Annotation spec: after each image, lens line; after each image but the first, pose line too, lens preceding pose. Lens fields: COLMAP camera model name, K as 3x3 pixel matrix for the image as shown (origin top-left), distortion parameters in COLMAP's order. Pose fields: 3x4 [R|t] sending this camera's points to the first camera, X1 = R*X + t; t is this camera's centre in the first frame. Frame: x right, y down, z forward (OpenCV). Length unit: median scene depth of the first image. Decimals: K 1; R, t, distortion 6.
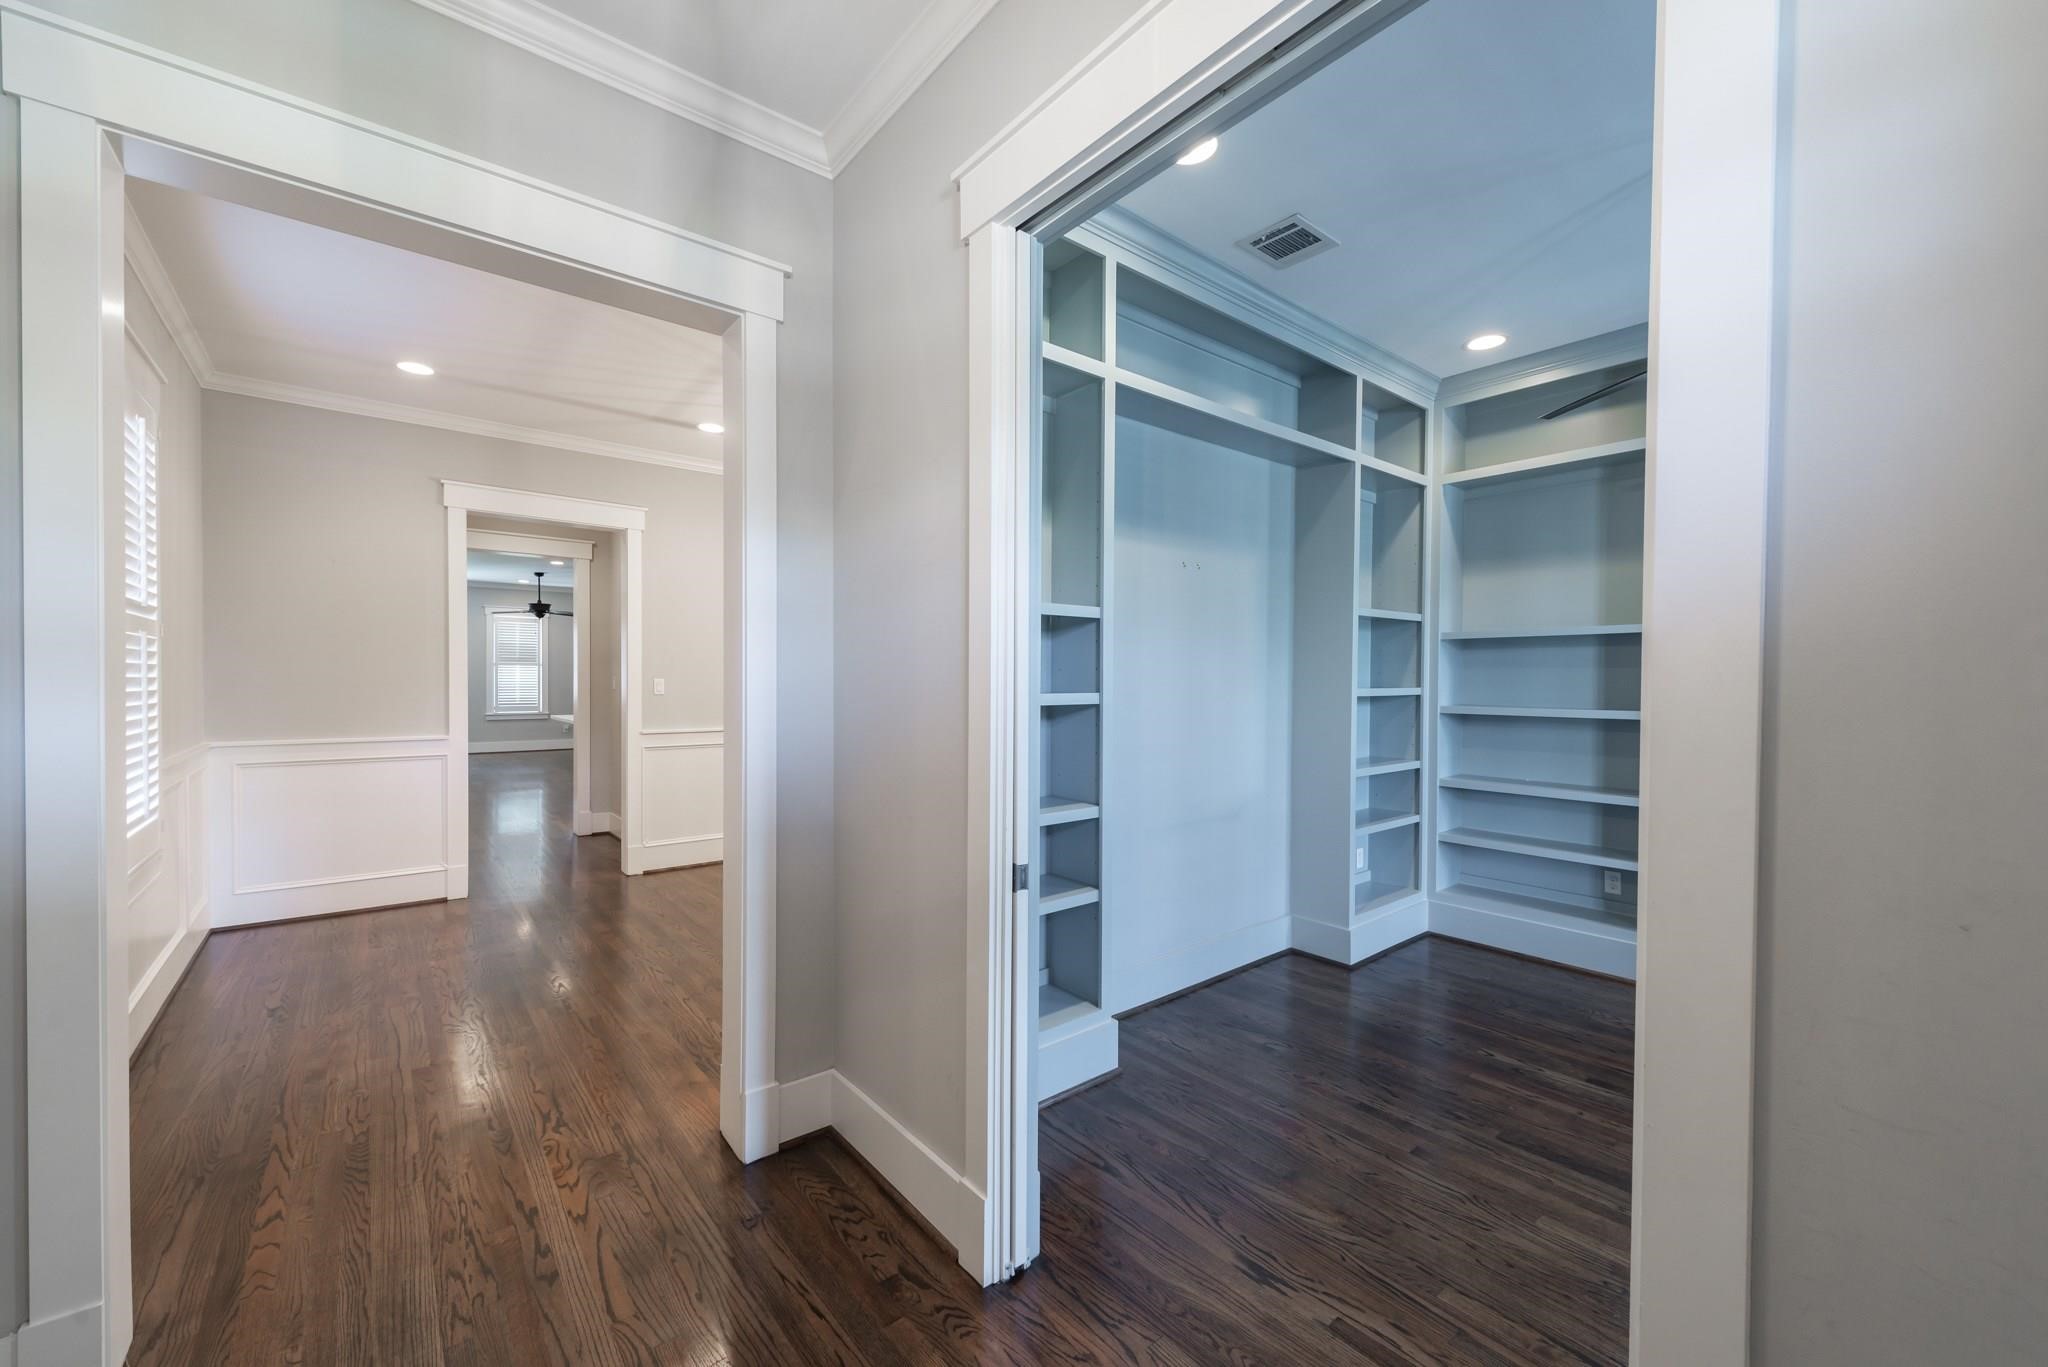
lens RADIAL K [[795.3, 0, 1019.8], [0, 795.3, 685.9], [0, 0, 1]] dist [0.016427, -0.006429]
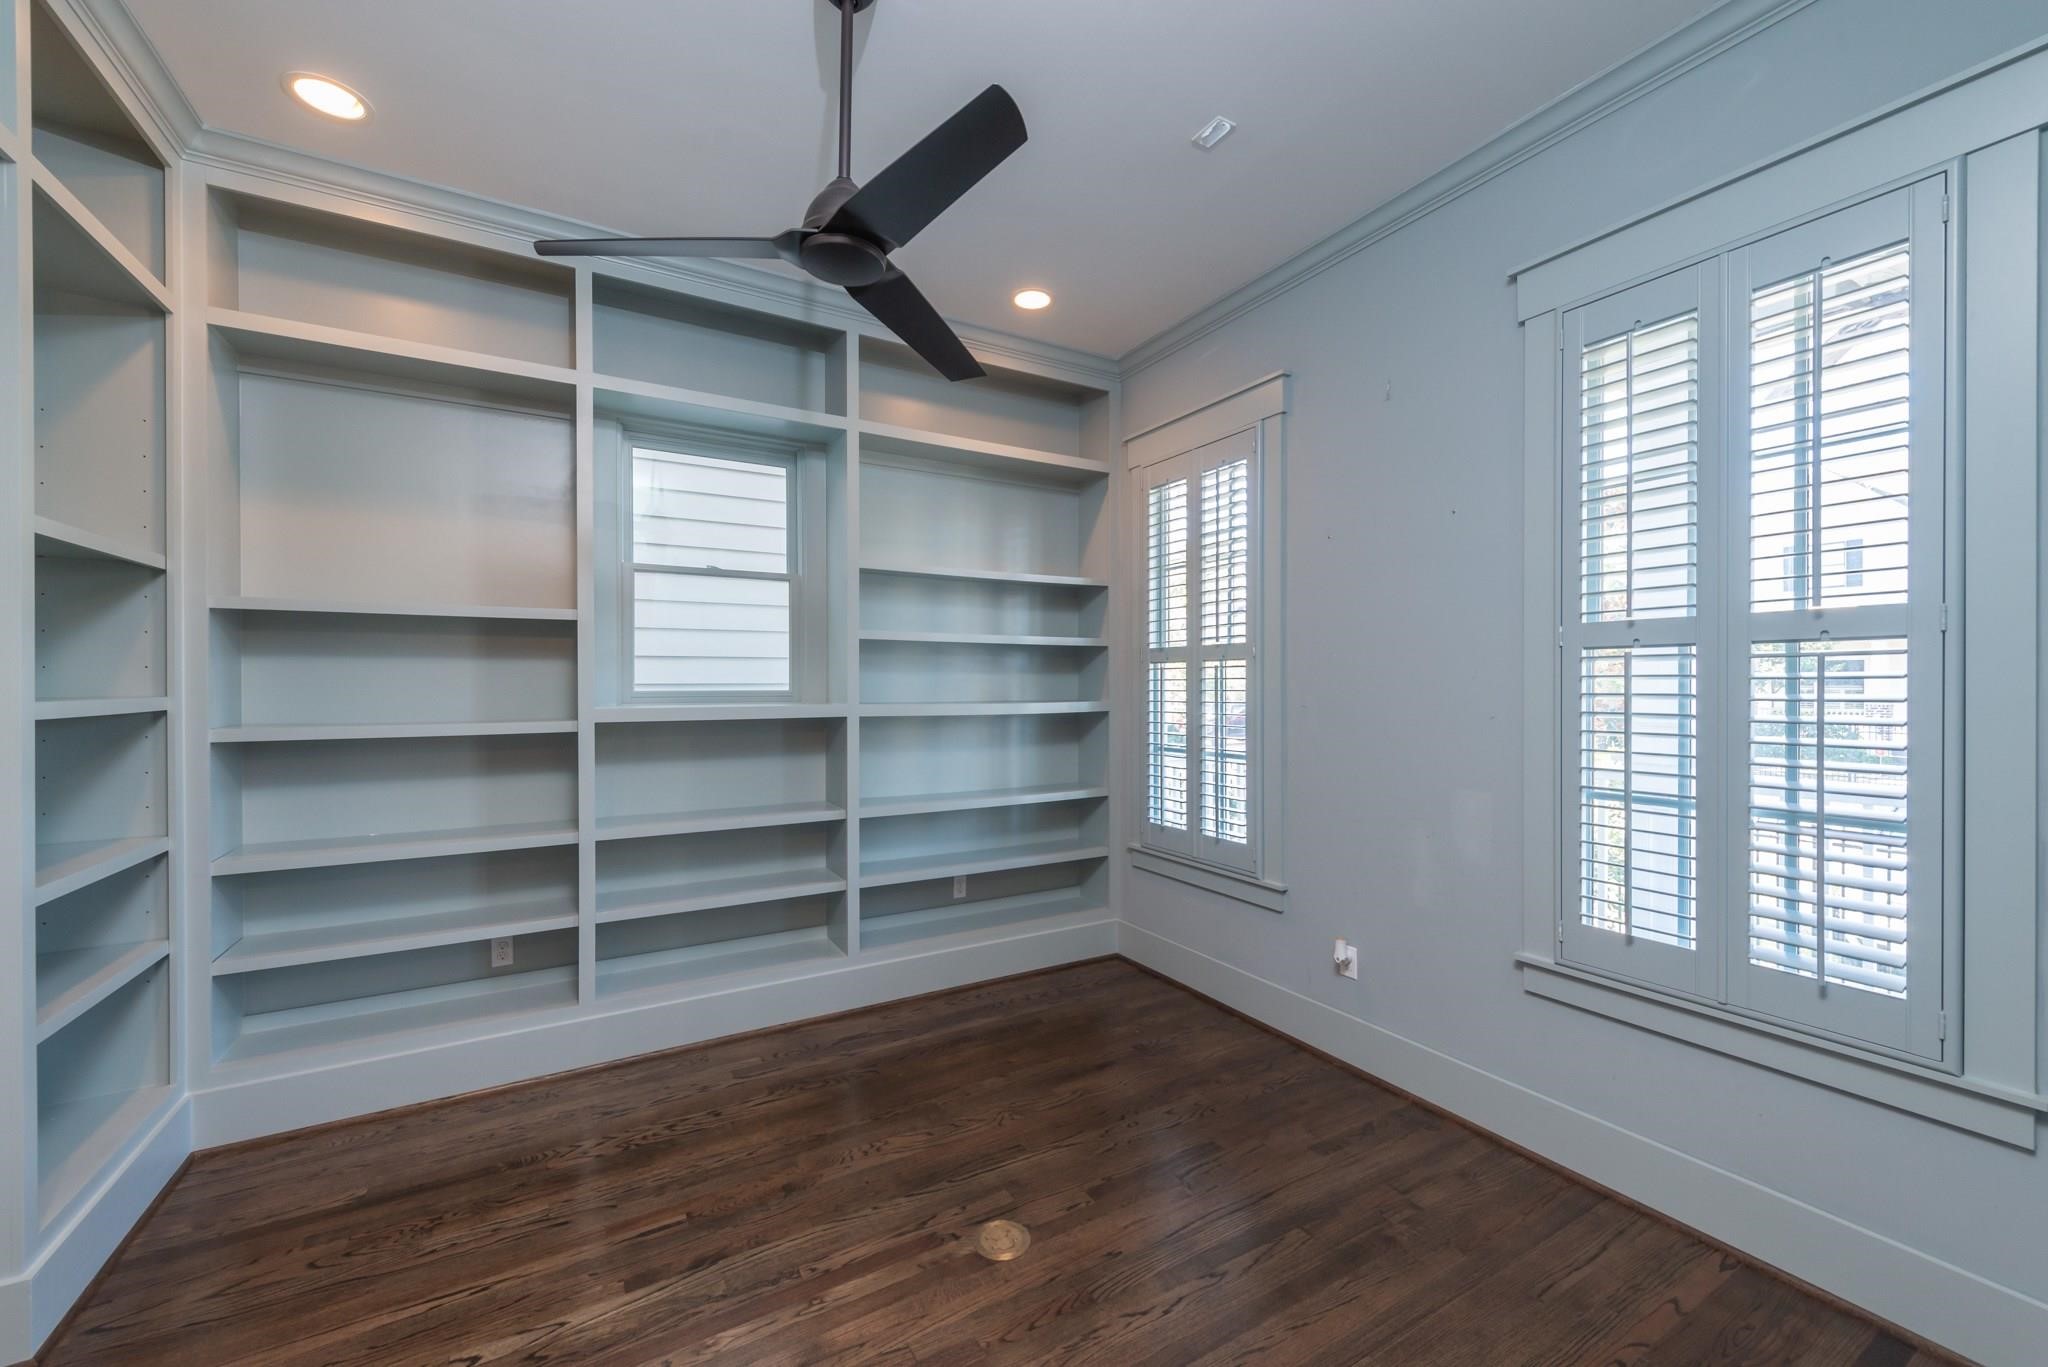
lens RADIAL K [[795.3, 0, 1019.8], [0, 795.3, 685.9], [0, 0, 1]] dist [0.016427, -0.006429]
pose [[0.152775, -0.008278, 0.988226, 0.072208], [0.010510, 0.999922, 0.006751, -0.000130], [-0.988205, 0.009355, 0.152850, 0.367795]]
